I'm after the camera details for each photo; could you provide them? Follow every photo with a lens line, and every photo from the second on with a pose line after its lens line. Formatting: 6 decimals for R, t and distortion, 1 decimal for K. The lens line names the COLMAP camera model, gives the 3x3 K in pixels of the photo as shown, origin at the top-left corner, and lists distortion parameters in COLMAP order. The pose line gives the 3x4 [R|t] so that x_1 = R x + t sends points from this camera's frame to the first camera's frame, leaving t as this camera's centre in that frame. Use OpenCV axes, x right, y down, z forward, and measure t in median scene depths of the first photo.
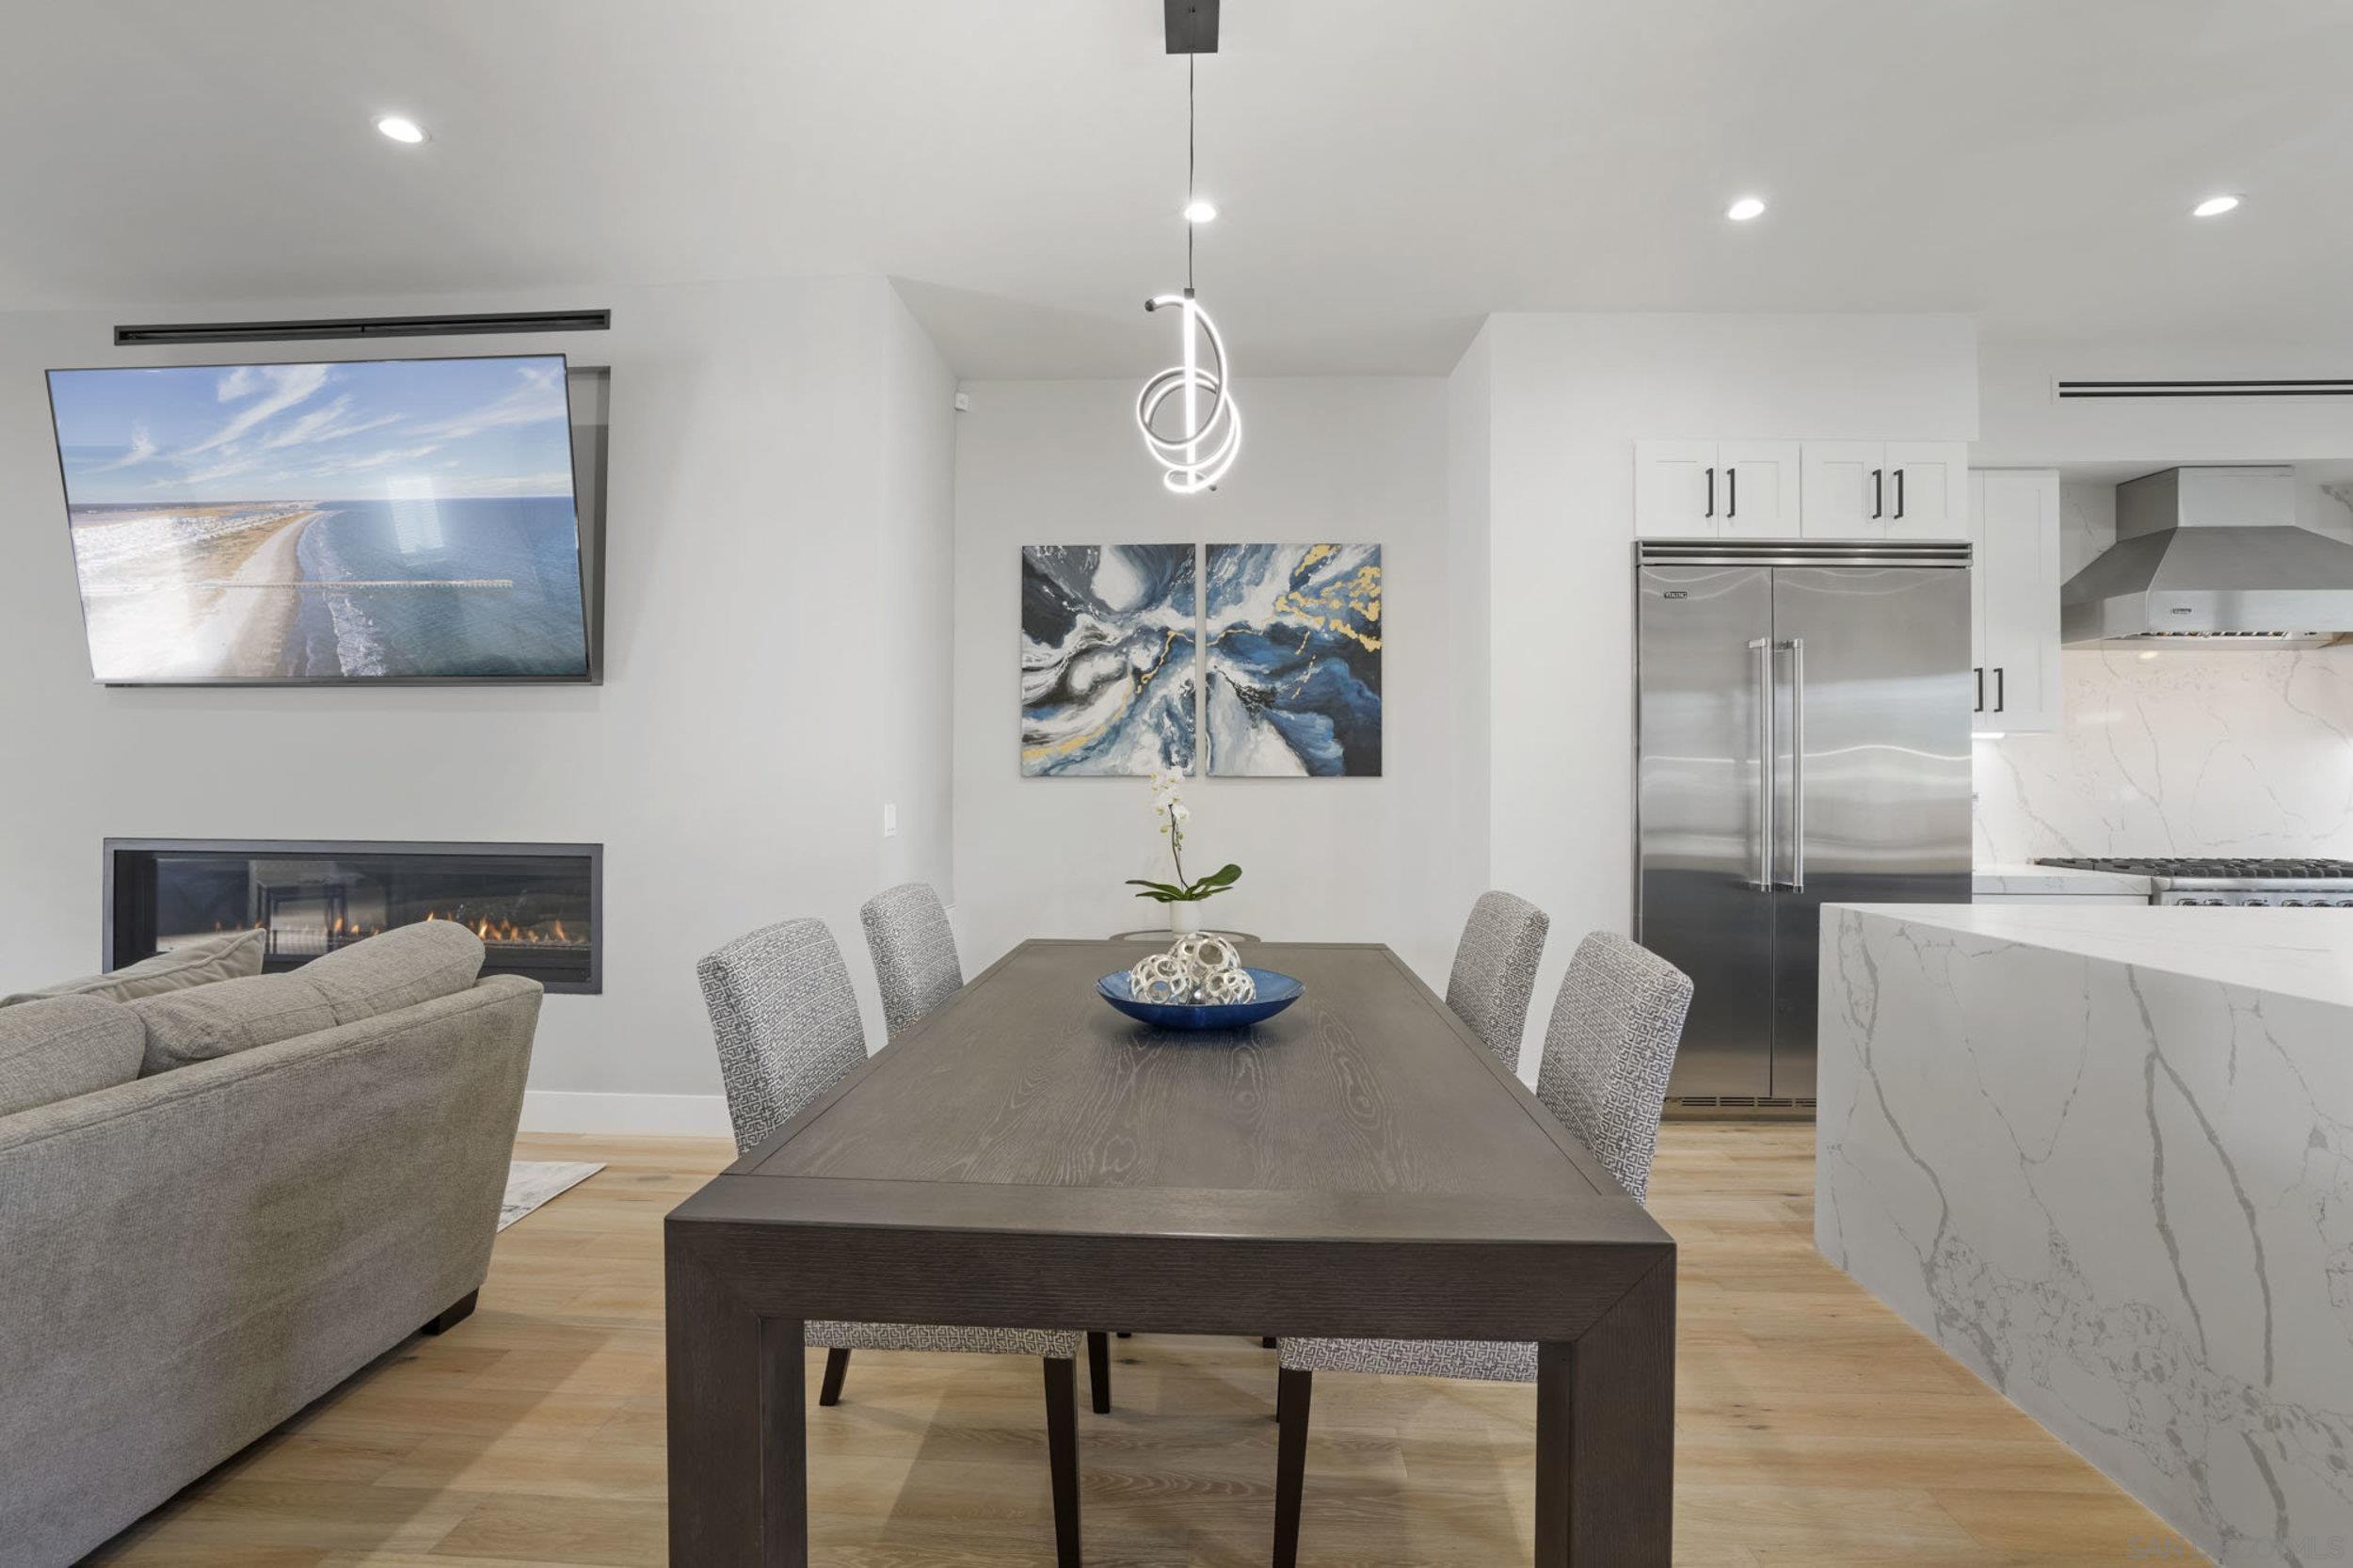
lens RADIAL K [[1098.8, 0, 1150.8], [0, 1098.8, 775.8], [0, 0, 1]] dist [-0.048146, 0.013469]
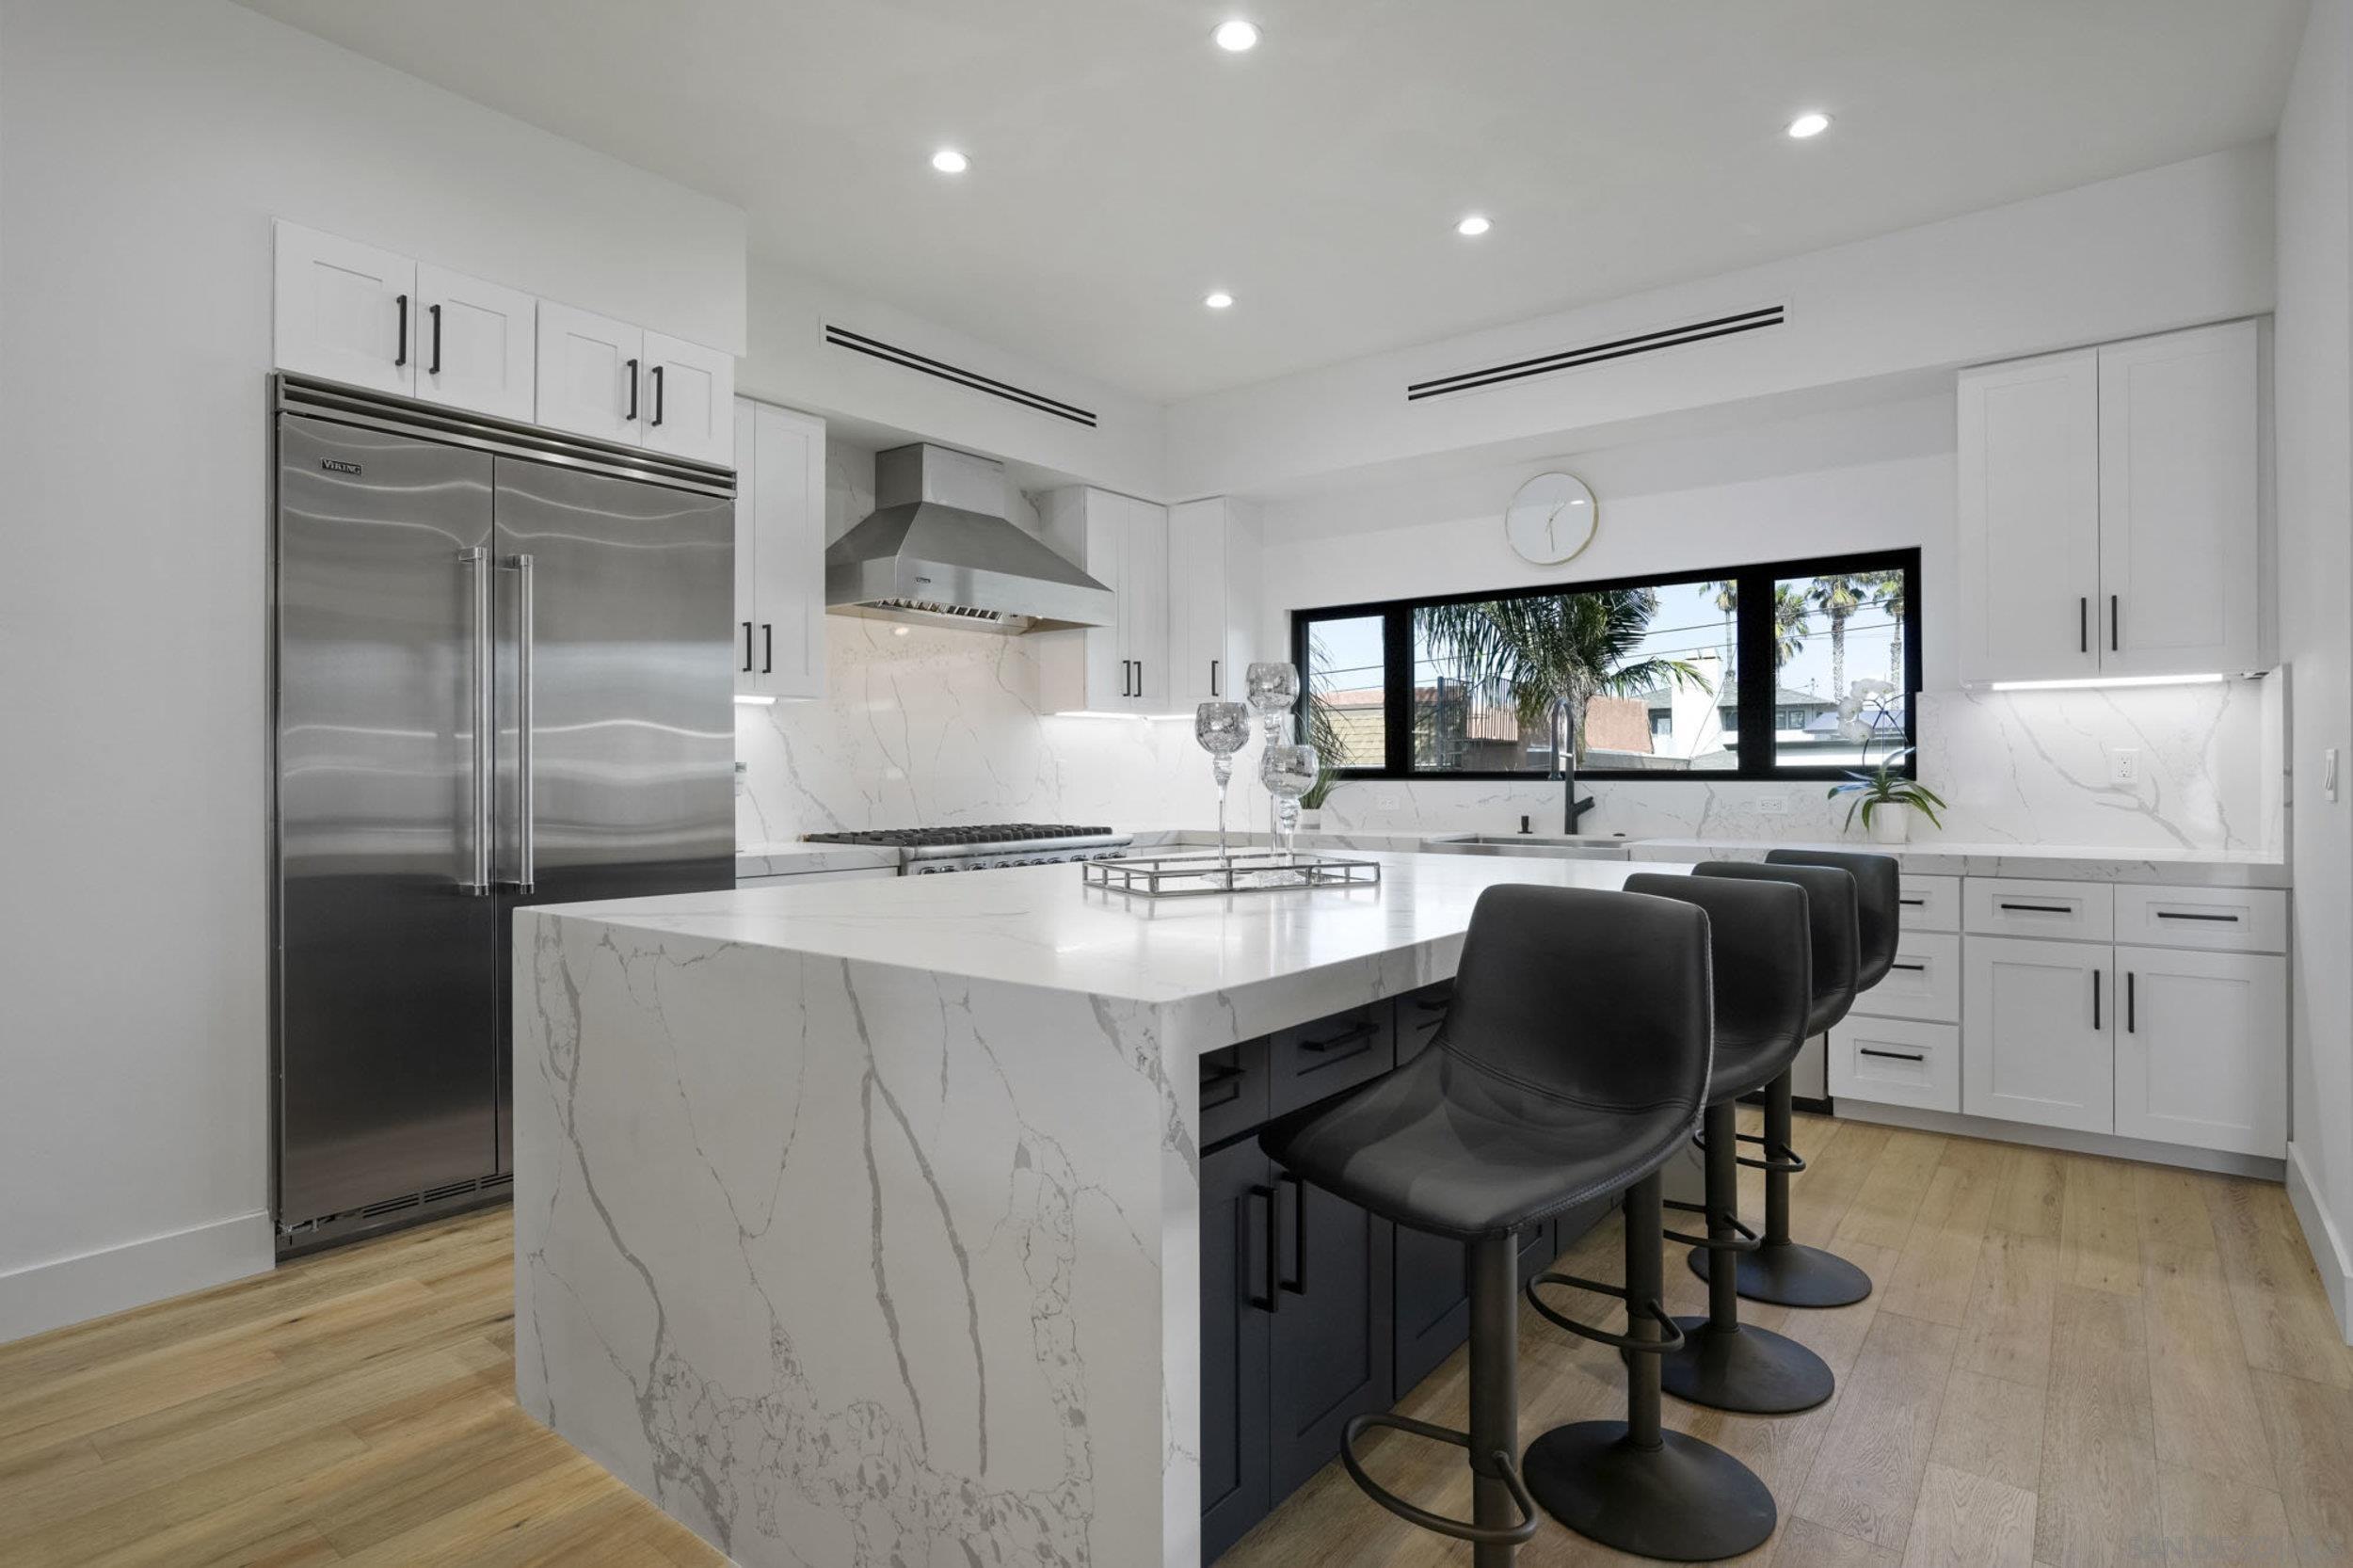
lens RADIAL K [[1211.7, 0, 1170.8], [0, 1211.7, 767.1], [0, 0, 1]] dist [-0.017869, 0.002518]
pose [[0.573541, -0.002555, 0.819173, 0.165554], [0.001948, 0.999997, 0.001755, 0.019133], [-0.819175, 0.000589, 0.573544, 0.150446]]
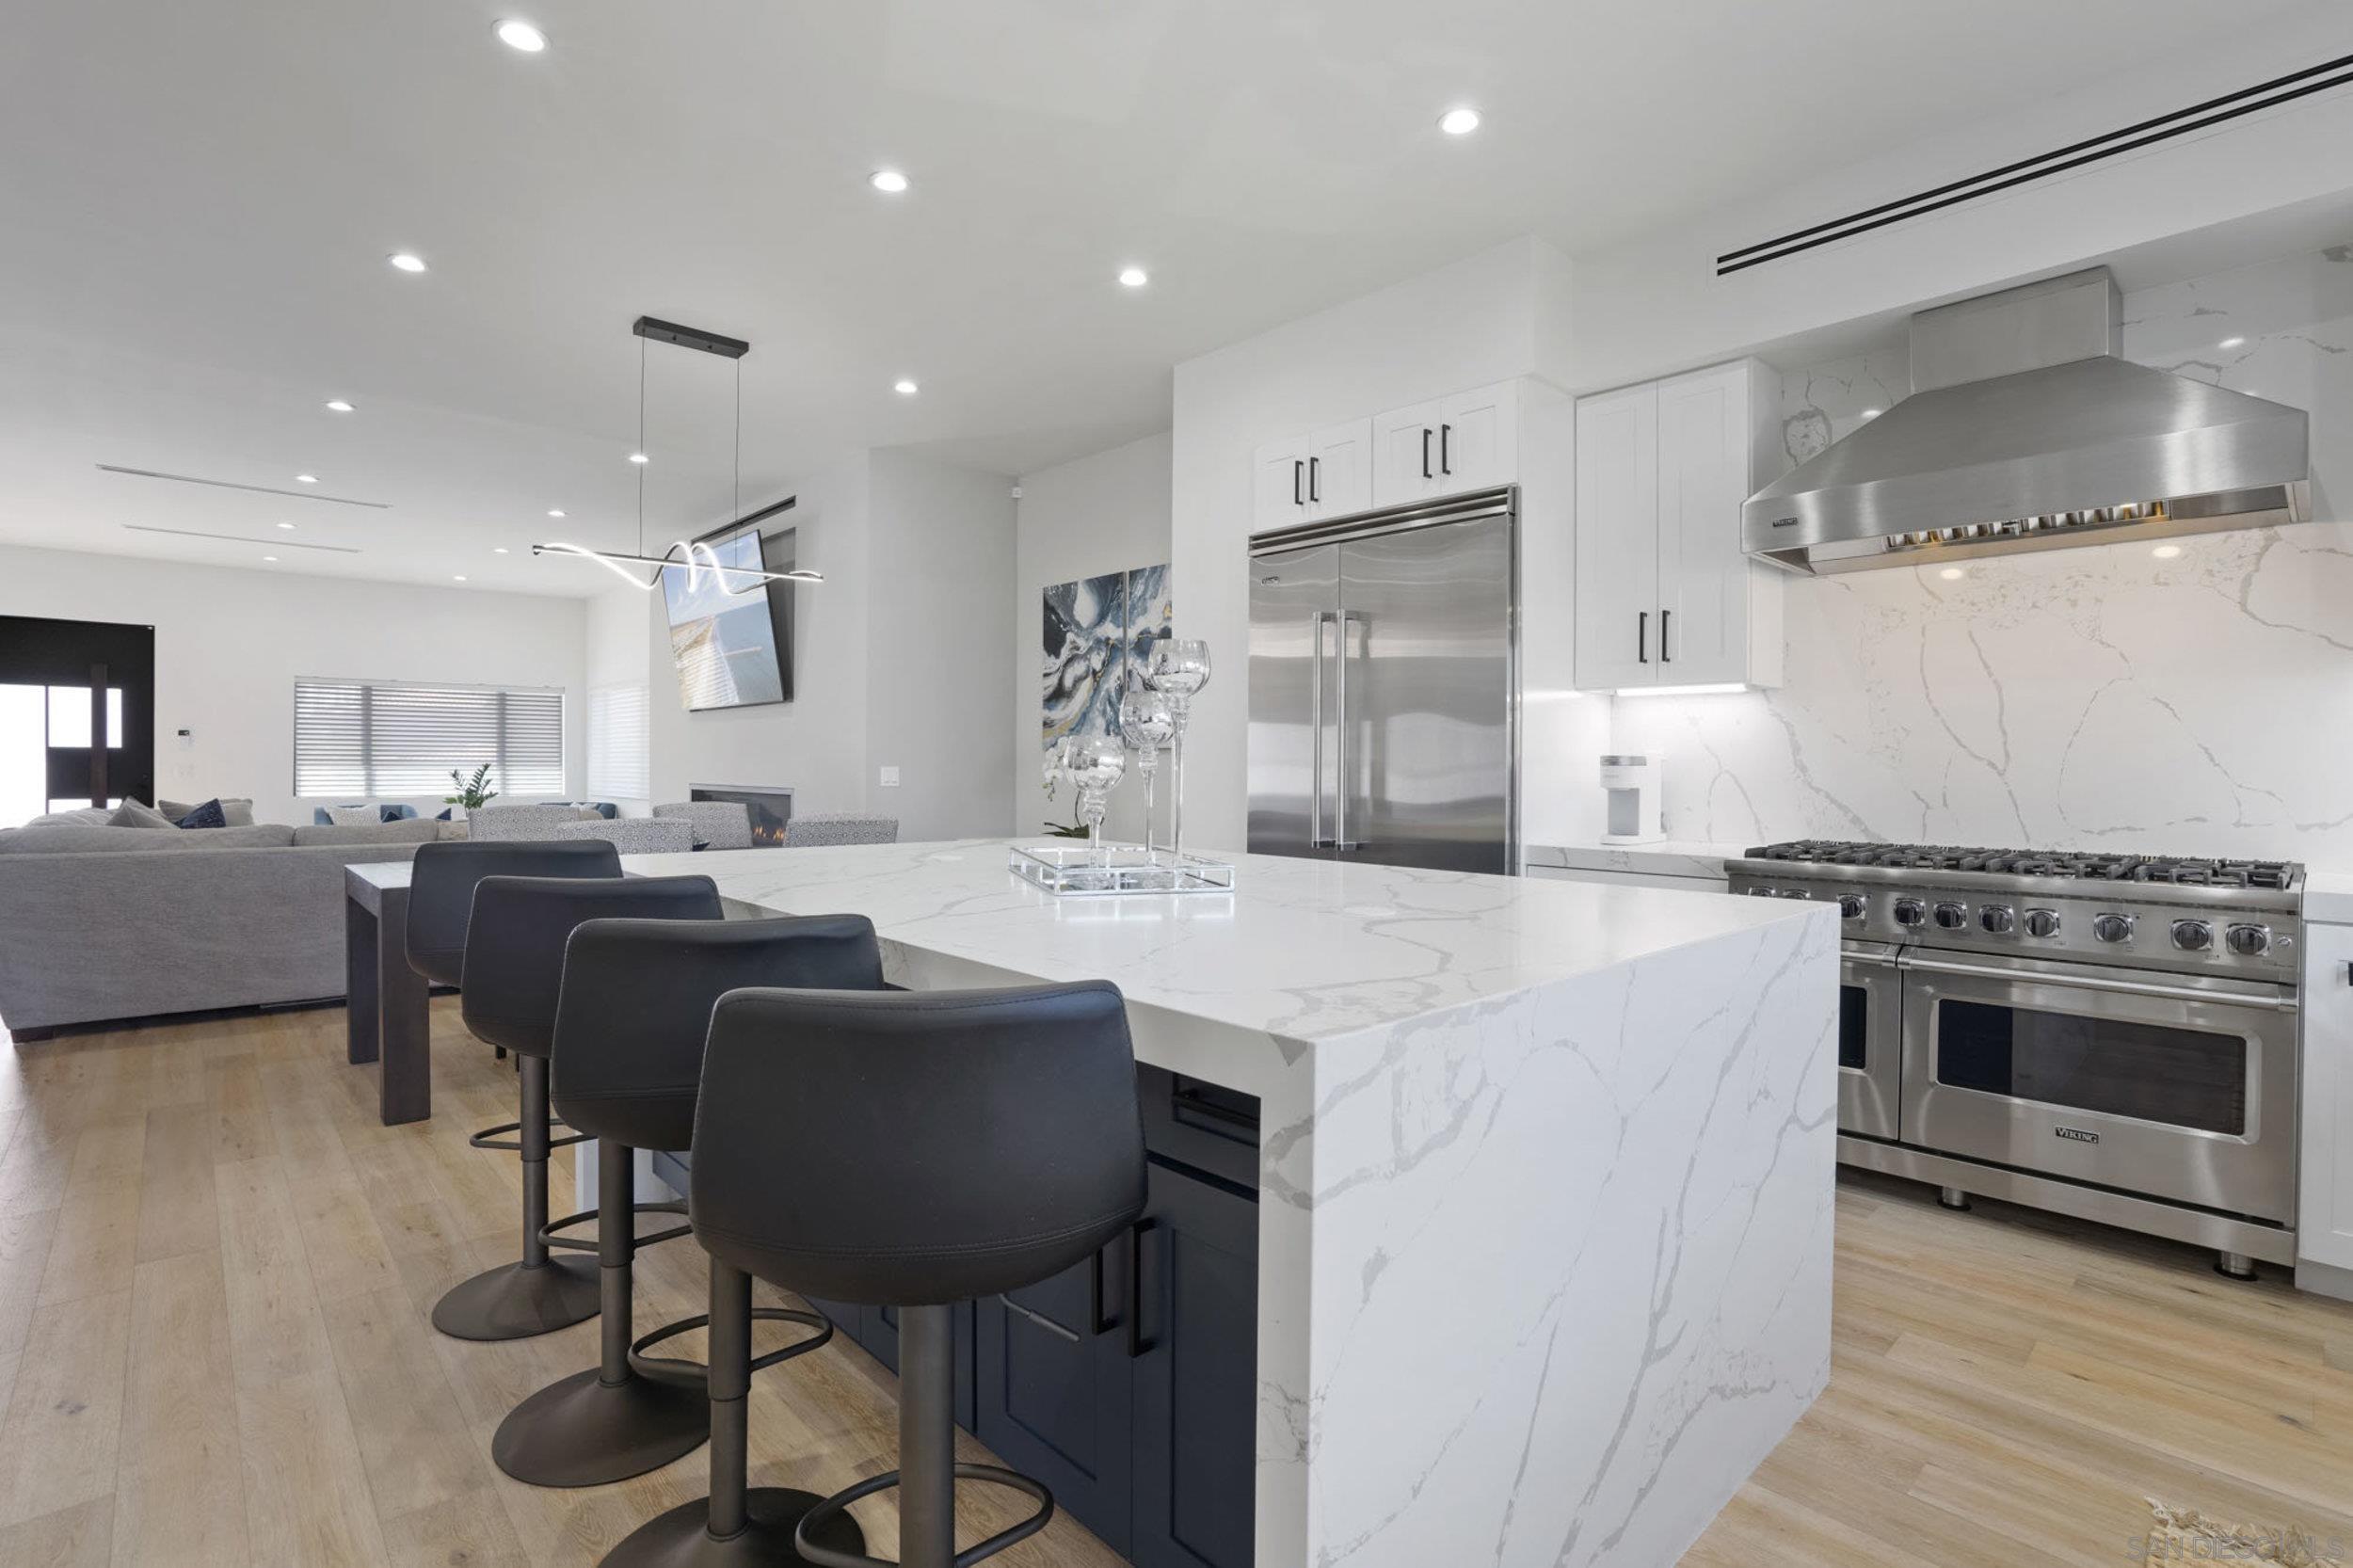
lens RADIAL K [[1098.8, 0, 1158.4], [0, 1098.8, 782.0], [0, 0, 1]] dist [-0.048146, 0.013469]
pose [[0.714151, 0.010155, -0.699918, 1.193735], [0.001153, 0.999876, 0.015684, 0.023708], [0.699991, -0.012008, 0.714051, 0.104232]]
